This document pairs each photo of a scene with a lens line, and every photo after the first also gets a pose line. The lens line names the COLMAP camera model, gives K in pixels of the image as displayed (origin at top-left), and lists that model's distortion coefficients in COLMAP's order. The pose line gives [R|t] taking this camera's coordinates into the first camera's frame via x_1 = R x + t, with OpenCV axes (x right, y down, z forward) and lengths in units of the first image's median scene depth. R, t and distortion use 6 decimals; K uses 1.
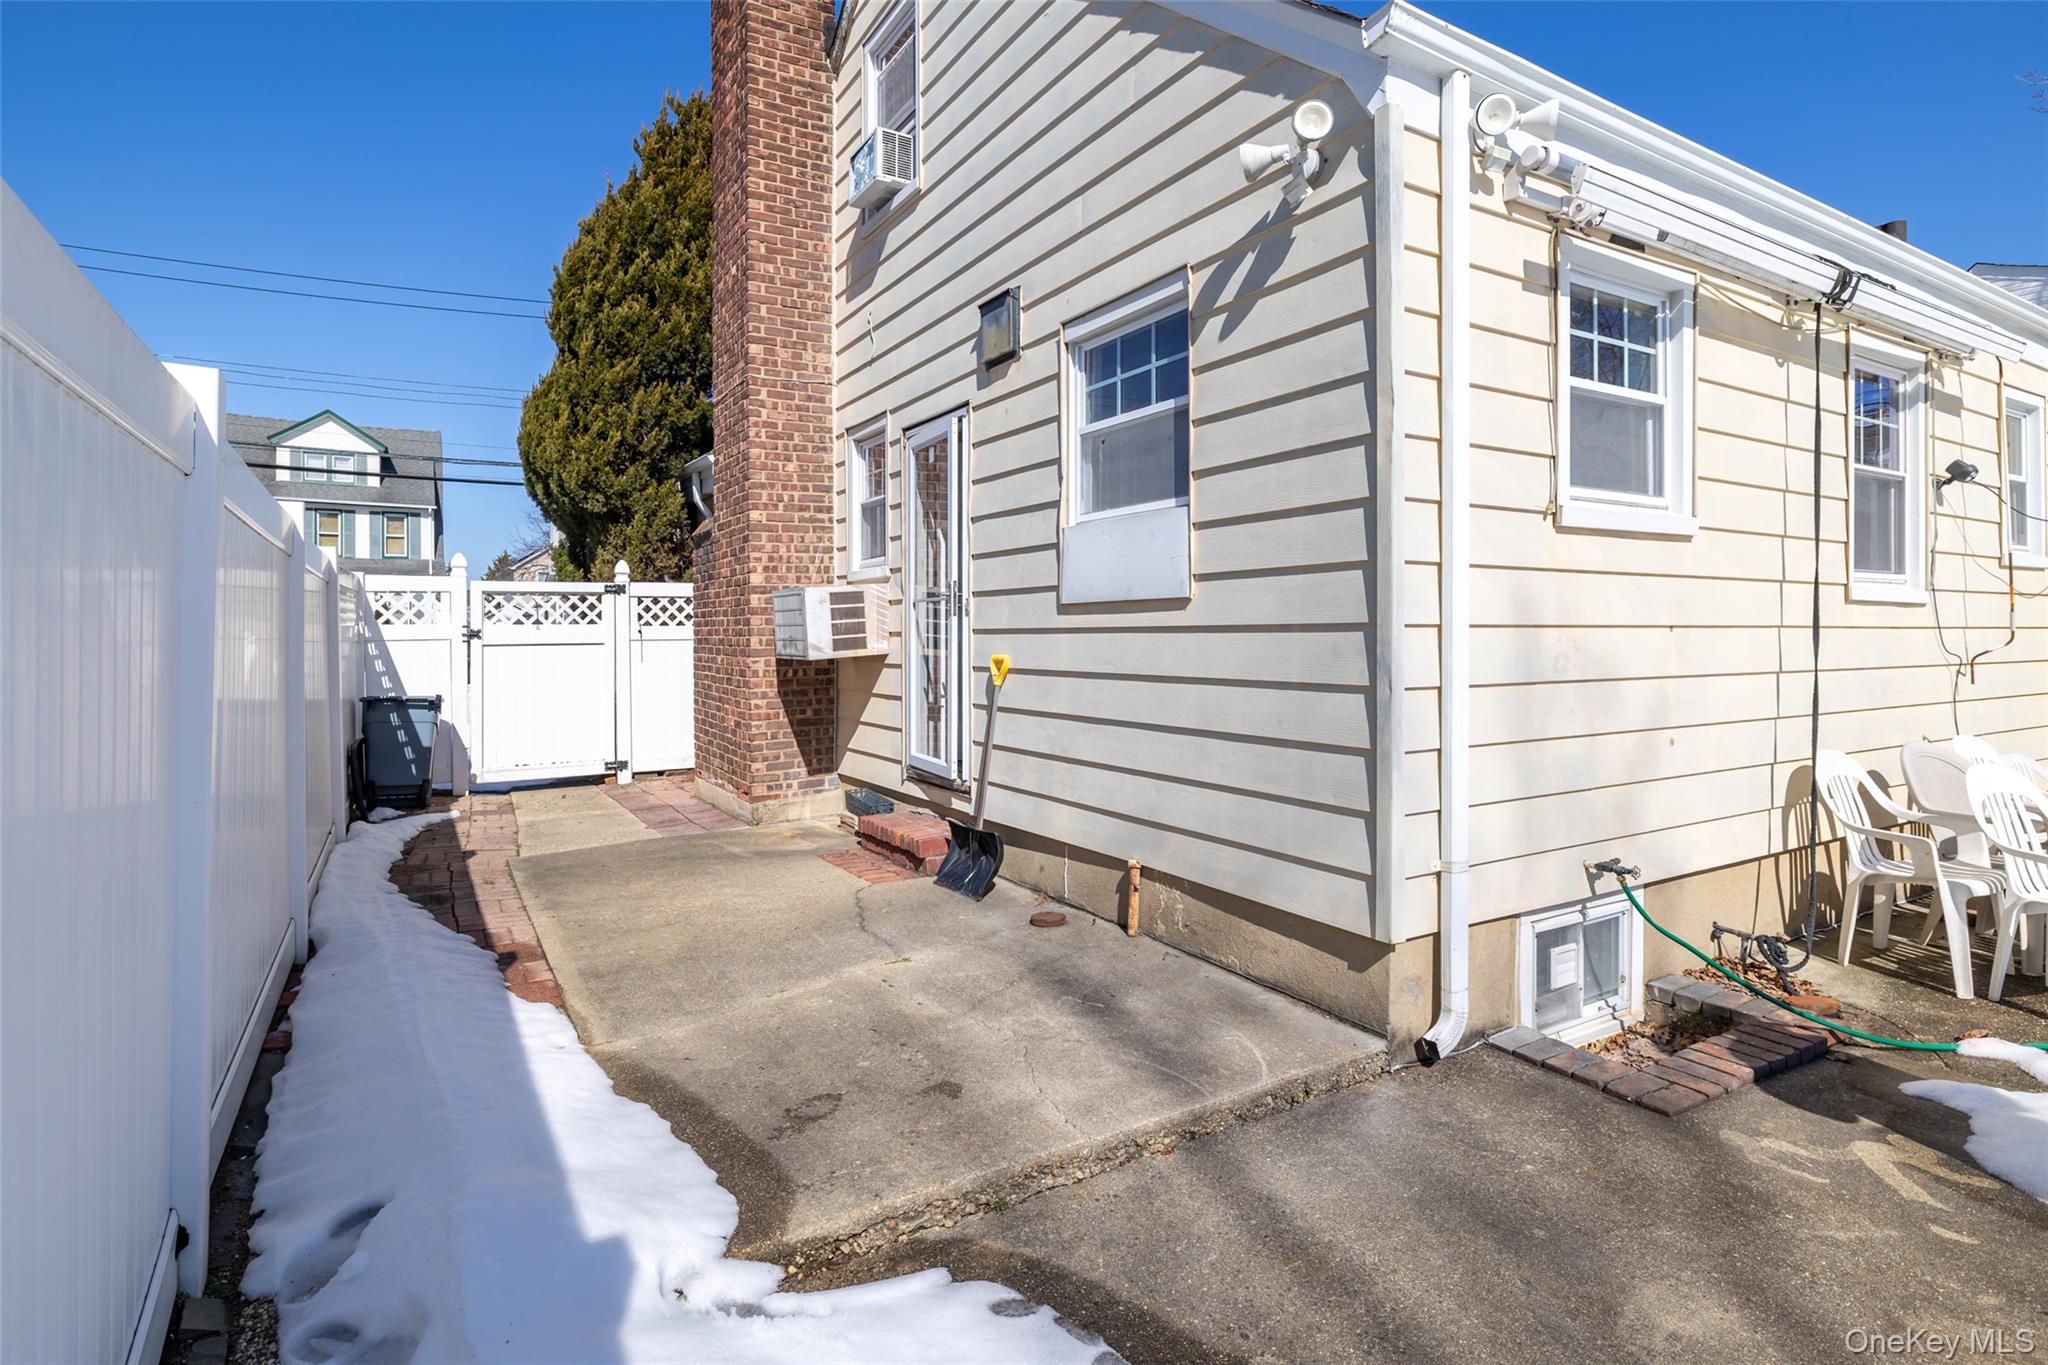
lens RADIAL K [[1003.3, 0, 1016.0], [0, 1003.3, 637.1], [0, 0, 1]] dist [0.001911, 0.002133]
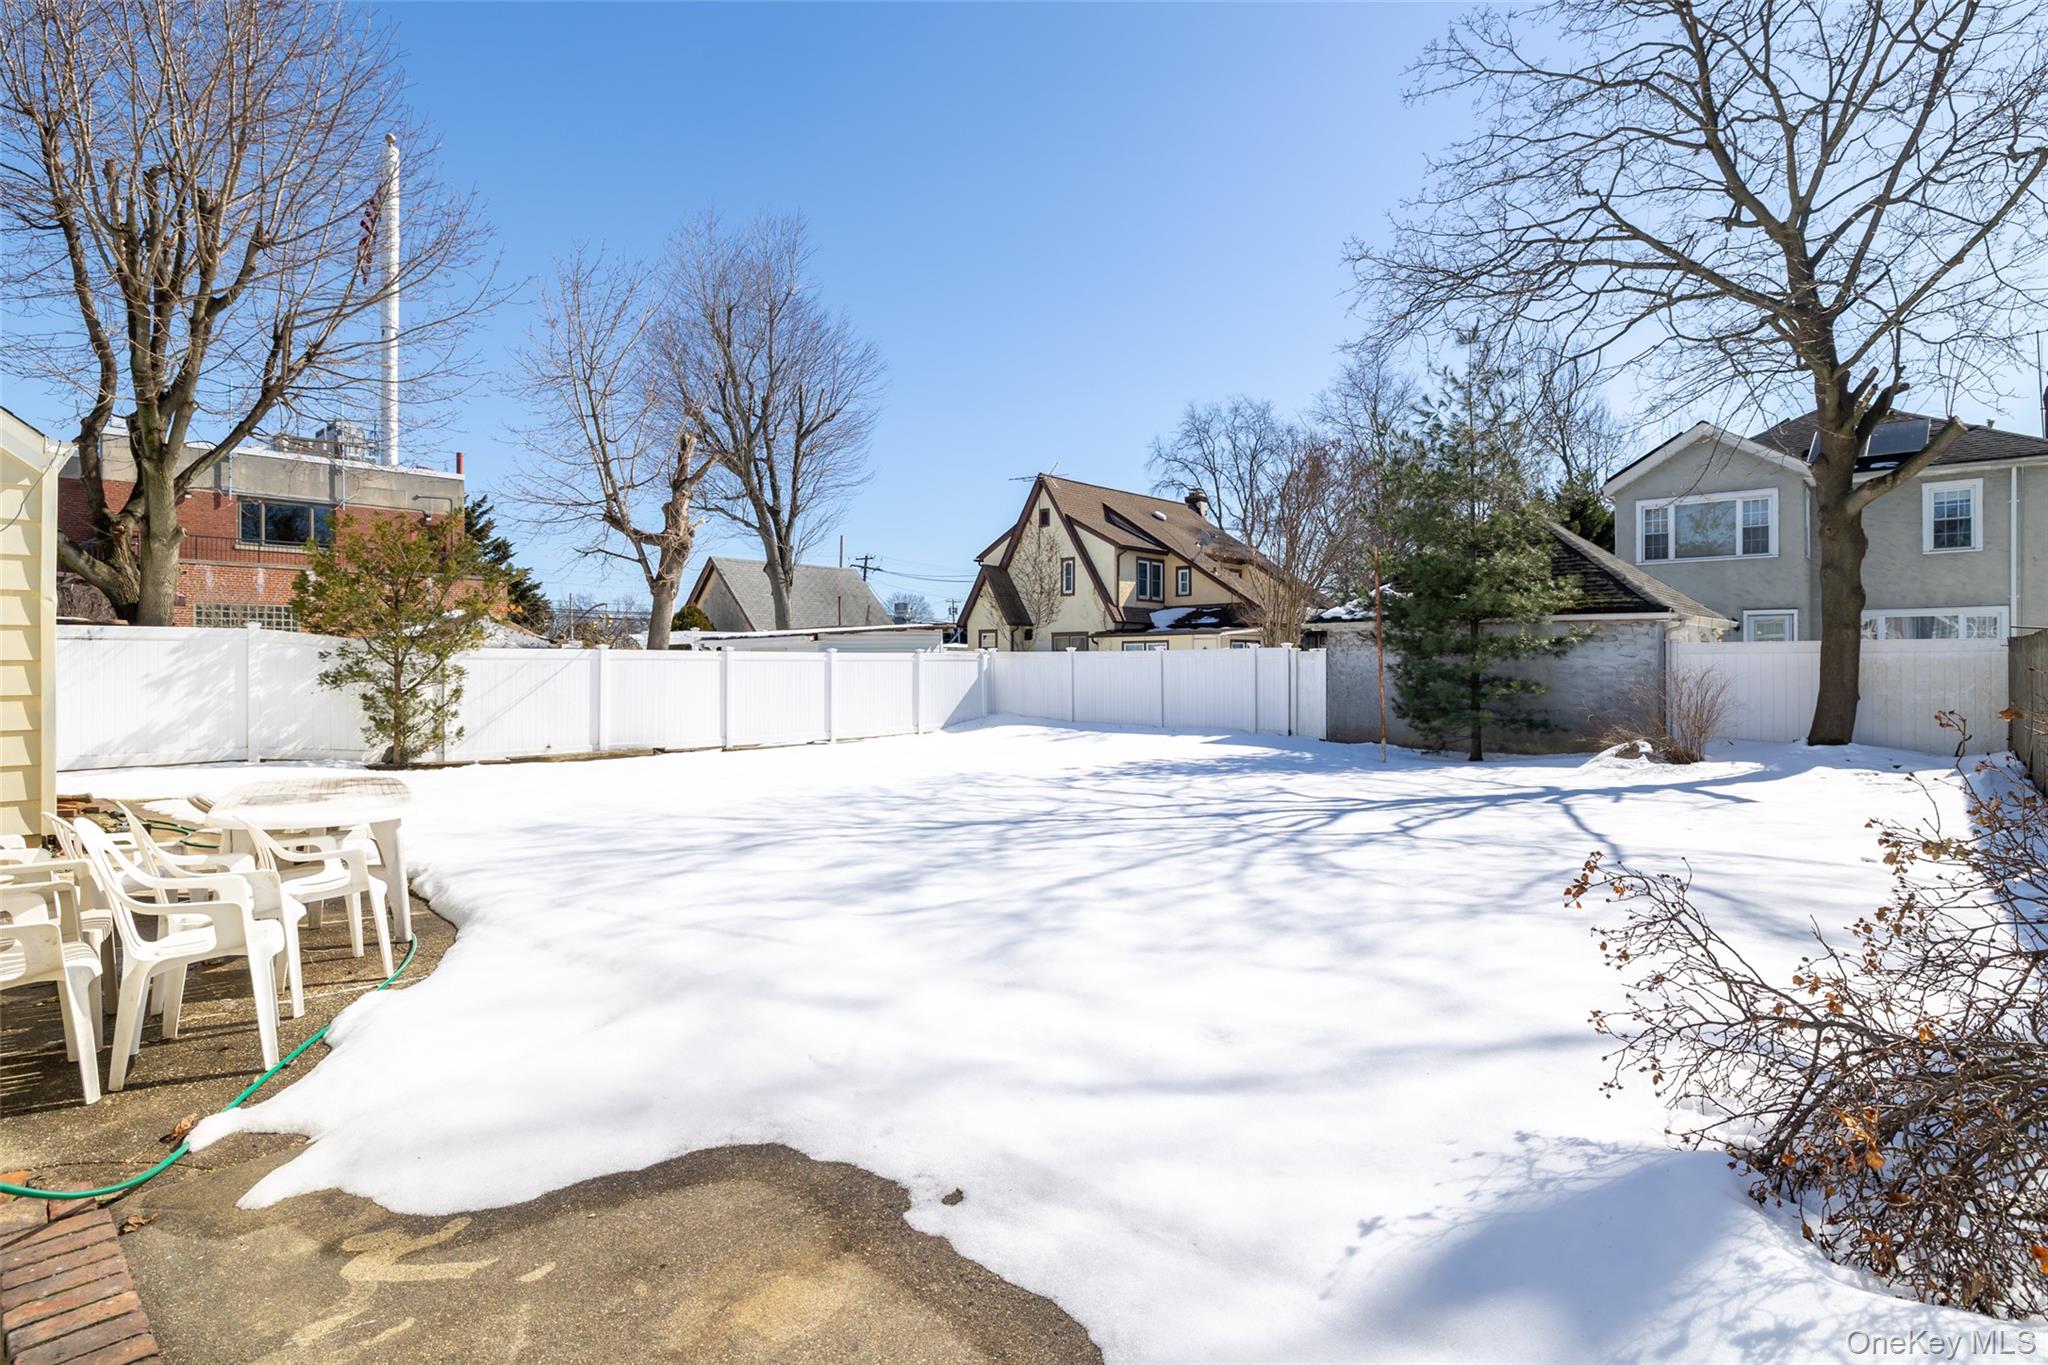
lens RADIAL K [[1048.5, 0, 1039.7], [0, 1048.5, 674.0], [0, 0, 1]] dist [0.003257, 0.000821]
pose [[-0.287806, -0.000121, 0.957689, -0.103533], [0.009035, 0.999955, 0.002841, 0.011537], [-0.957646, 0.009470, -0.287792, 0.486026]]
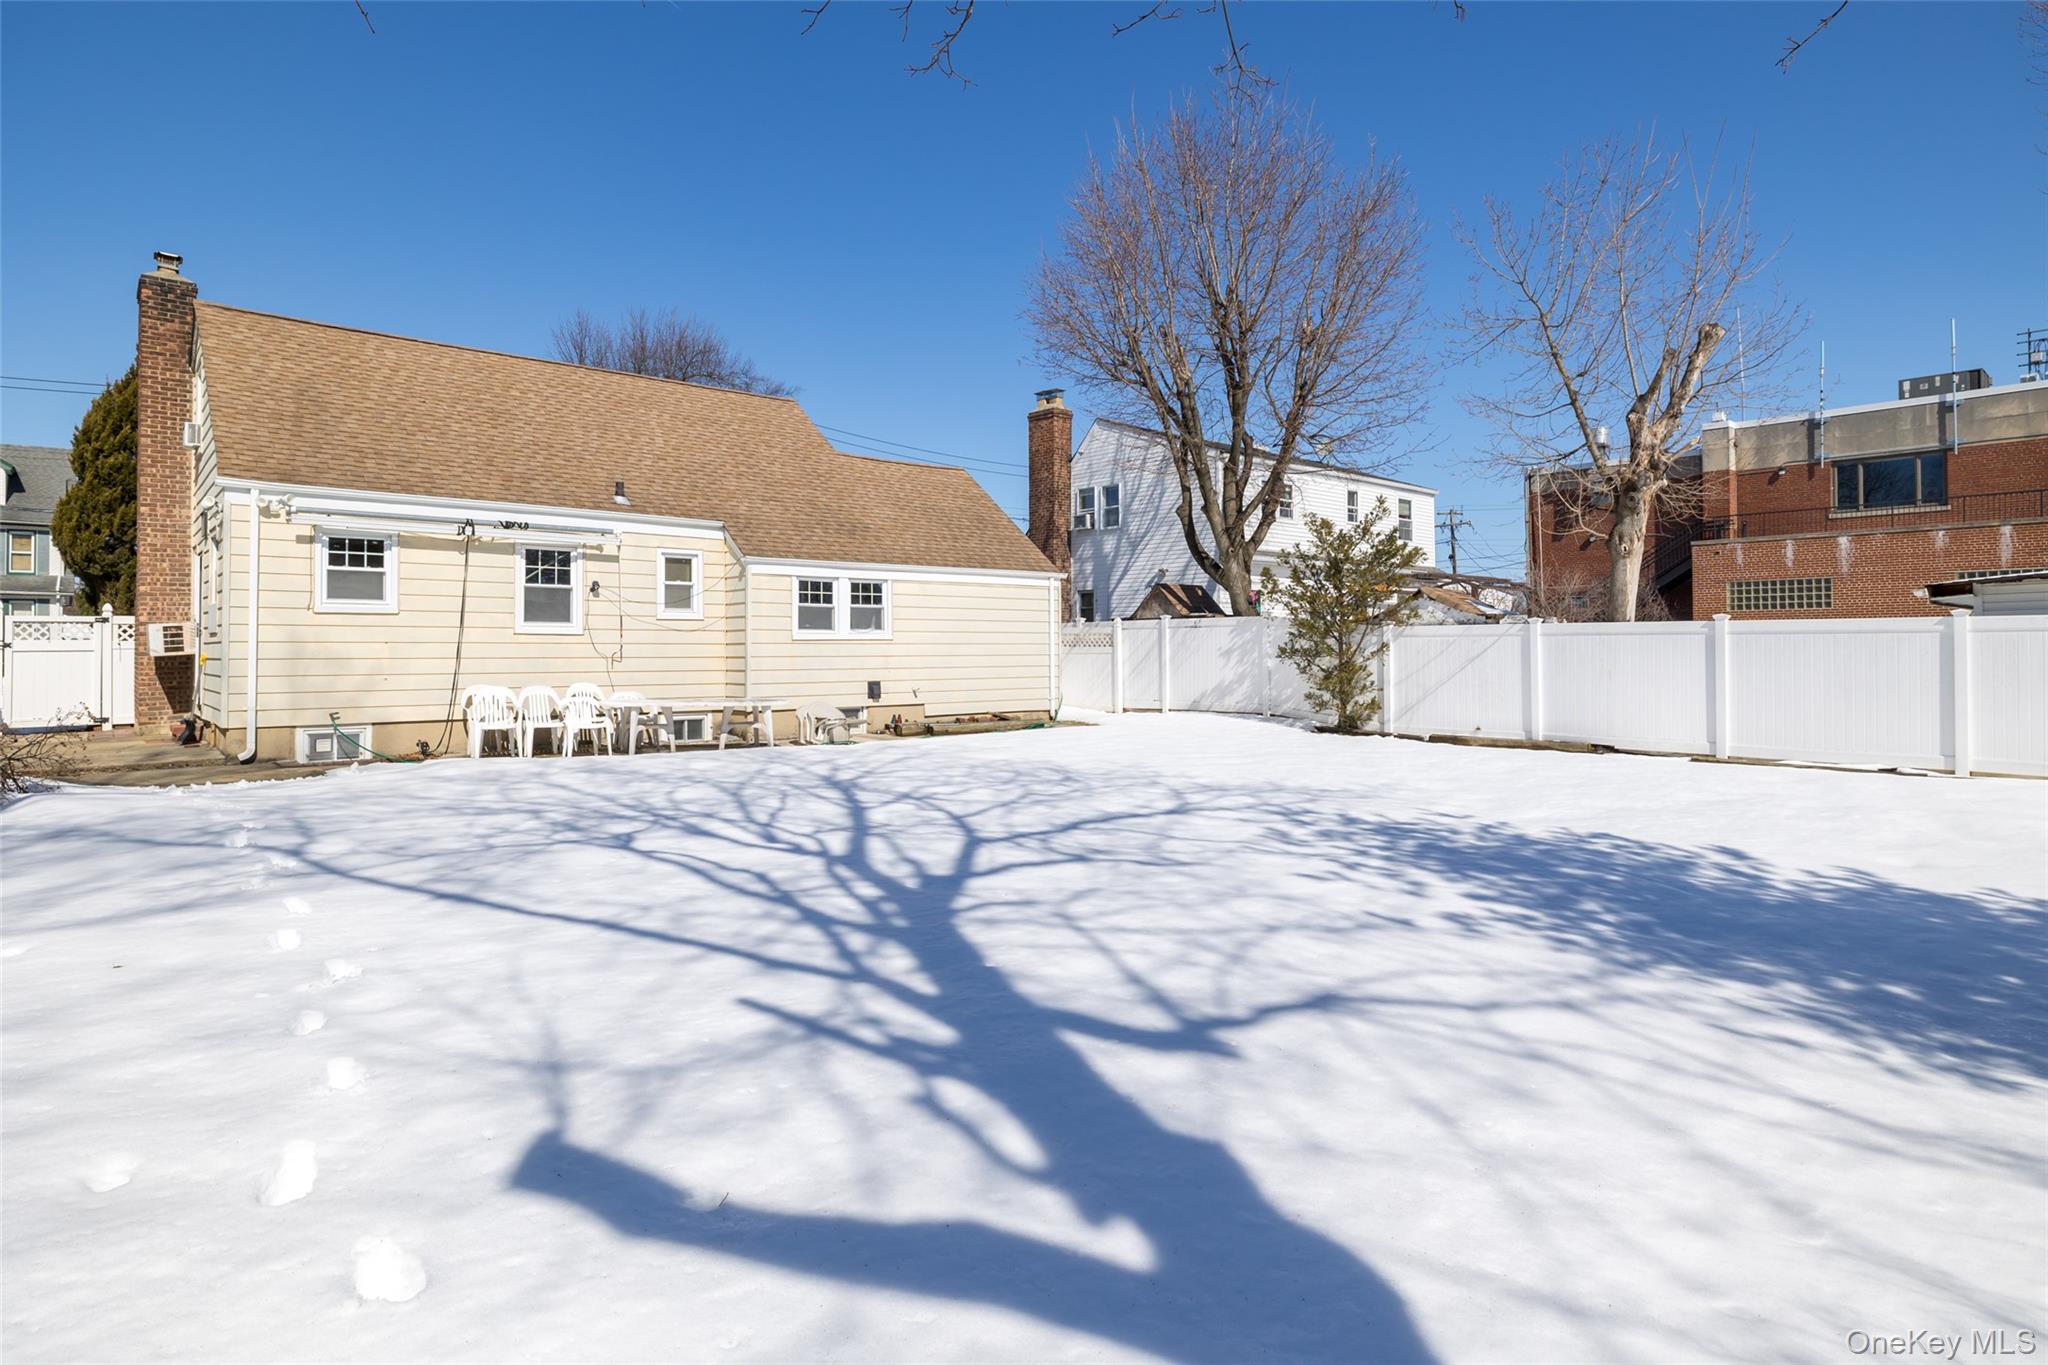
lens RADIAL K [[1113.7, 0, 996.4], [0, 1113.7, 638.7], [0, 0, 1]] dist [0.004292, 0.001556]
pose [[0.989744, 0.004774, 0.142775, 2.027901], [-0.002575, 0.999875, -0.015584, 0.026875], [-0.142831, 0.015056, 0.989632, -2.698823]]
